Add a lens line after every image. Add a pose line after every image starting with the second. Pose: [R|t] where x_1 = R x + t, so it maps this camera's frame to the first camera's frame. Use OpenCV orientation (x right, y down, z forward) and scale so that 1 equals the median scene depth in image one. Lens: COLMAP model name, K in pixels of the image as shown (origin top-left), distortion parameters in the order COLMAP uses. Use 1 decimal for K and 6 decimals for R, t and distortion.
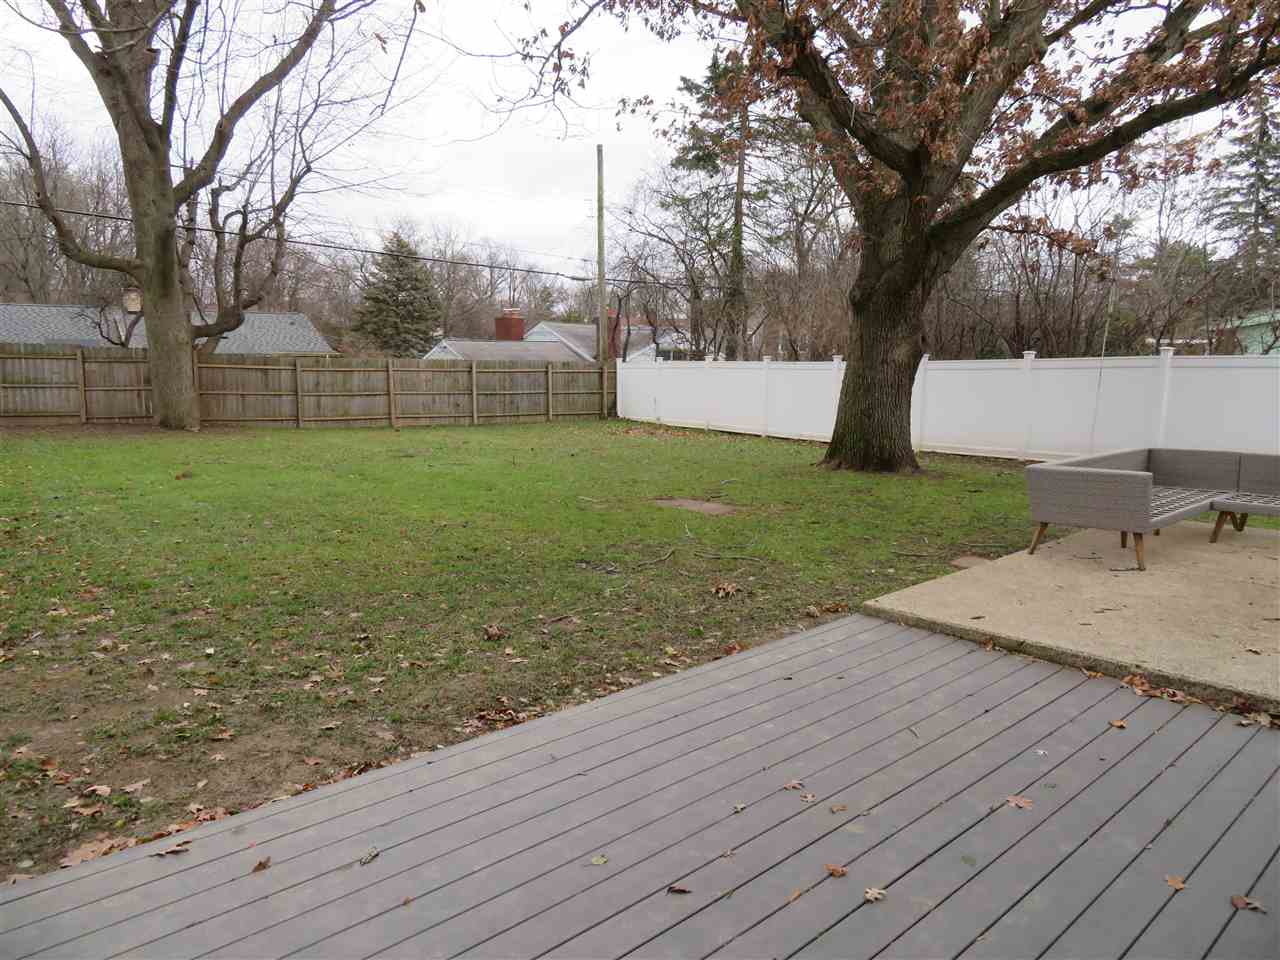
lens RADIAL K [[853.0, 0, 640.0], [0, 853.0, 480.0], [0, 0, 1]] dist [-0.054106, -0.003805]
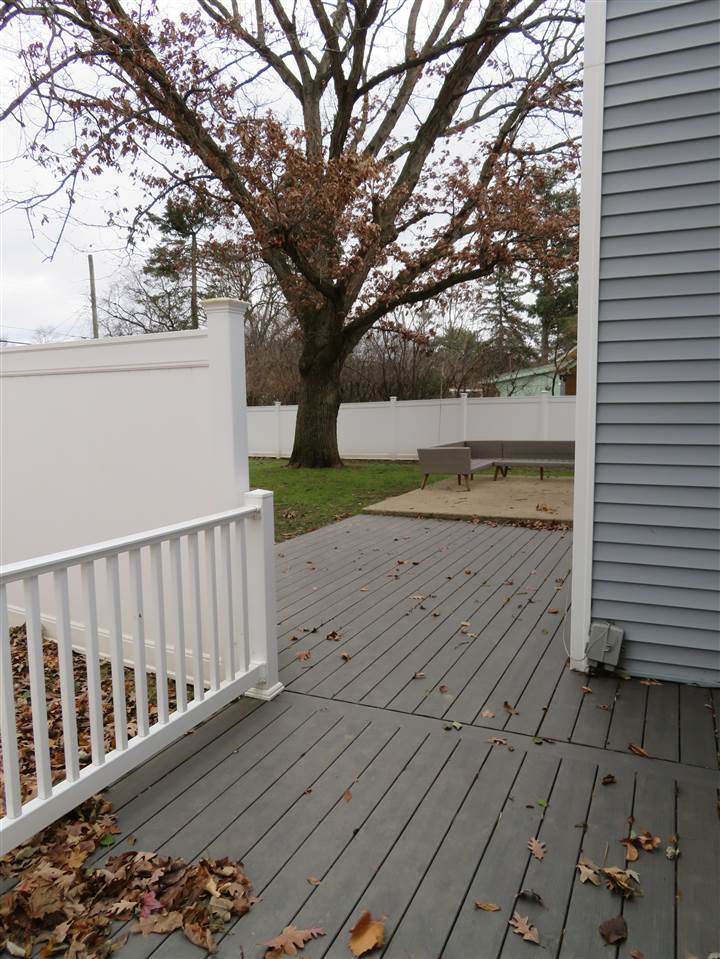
lens RADIAL K [[680.5, 0, 360.0], [0, 680.5, 479.5], [0, 0, 1]] dist [-0.154329, 0.000126]
pose [[0.912055, -0.058571, 0.405864, -0.170756], [0.073219, 0.997102, -0.020644, 0.039087], [-0.403479, 0.048546, 0.913700, -0.231831]]
